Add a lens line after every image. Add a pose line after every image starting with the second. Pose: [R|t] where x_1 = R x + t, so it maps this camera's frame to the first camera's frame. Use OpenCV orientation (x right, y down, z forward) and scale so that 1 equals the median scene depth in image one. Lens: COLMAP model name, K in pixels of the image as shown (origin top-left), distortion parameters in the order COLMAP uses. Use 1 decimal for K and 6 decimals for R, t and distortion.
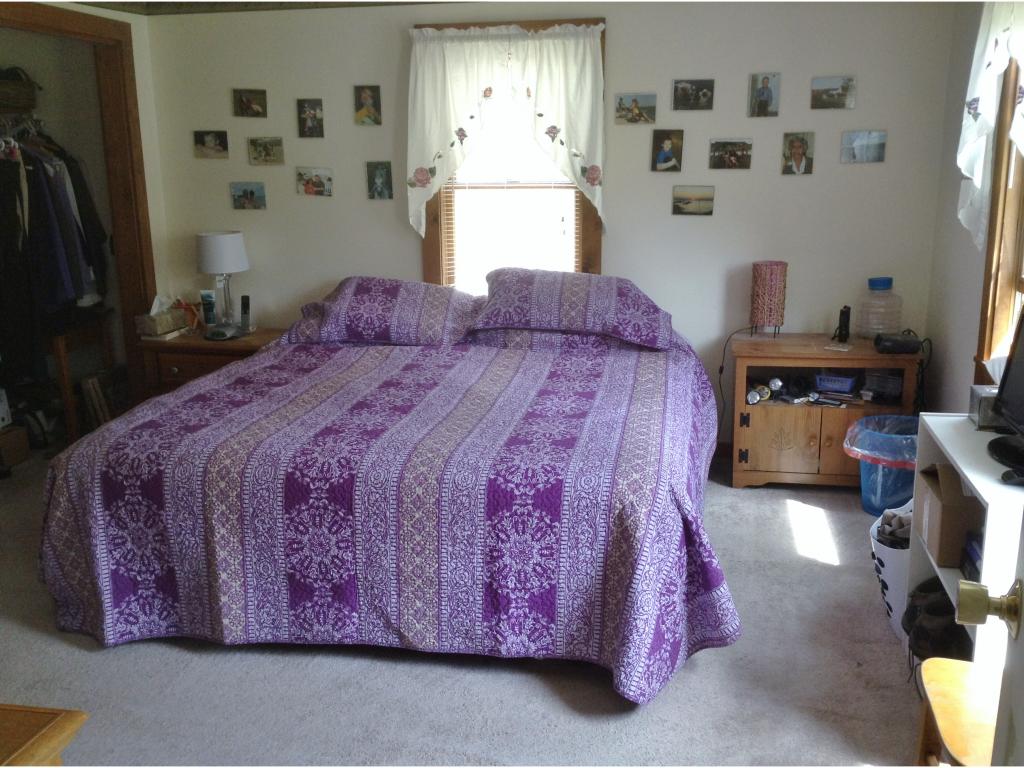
lens RADIAL K [[974.0, 0, 512.3], [0, 974.0, 397.9], [0, 0, 1]] dist [0.015225, -0.021461]
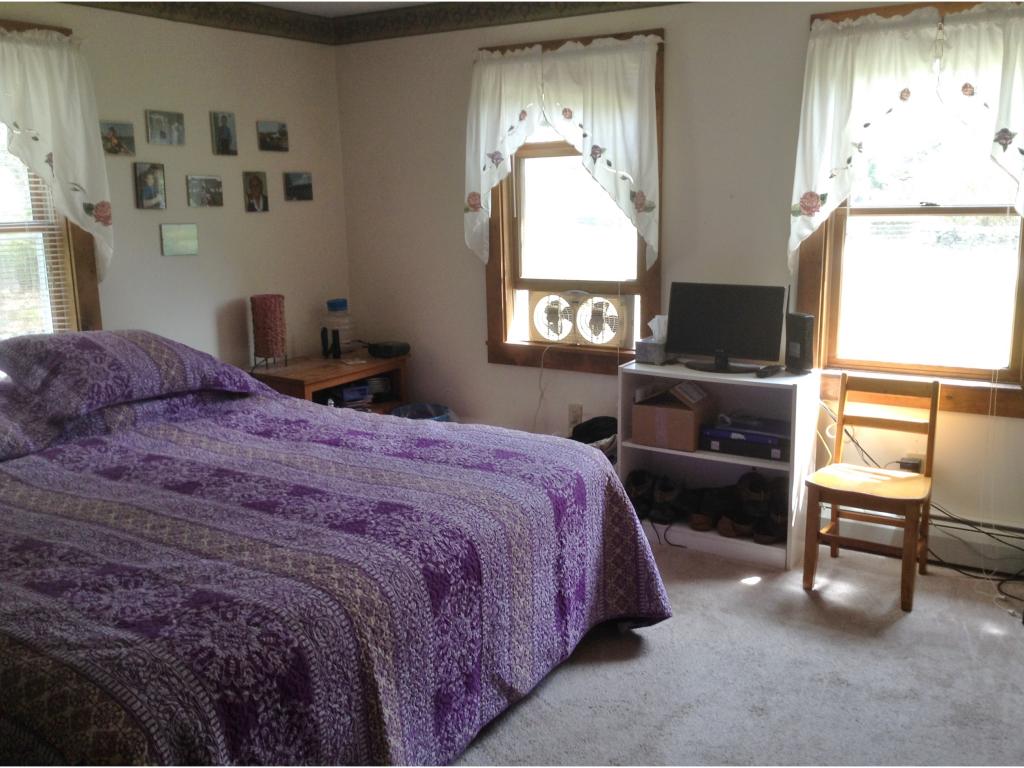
lens RADIAL K [[993.5, 0, 512.0], [0, 993.5, 384.0], [0, 0, 1]] dist [0.060412, -0.007595]
pose [[0.289959, -0.169304, 0.941945, -0.829215], [0.229060, 0.967899, 0.103457, -0.122187], [-0.929223, 0.185764, 0.319431, 0.544783]]
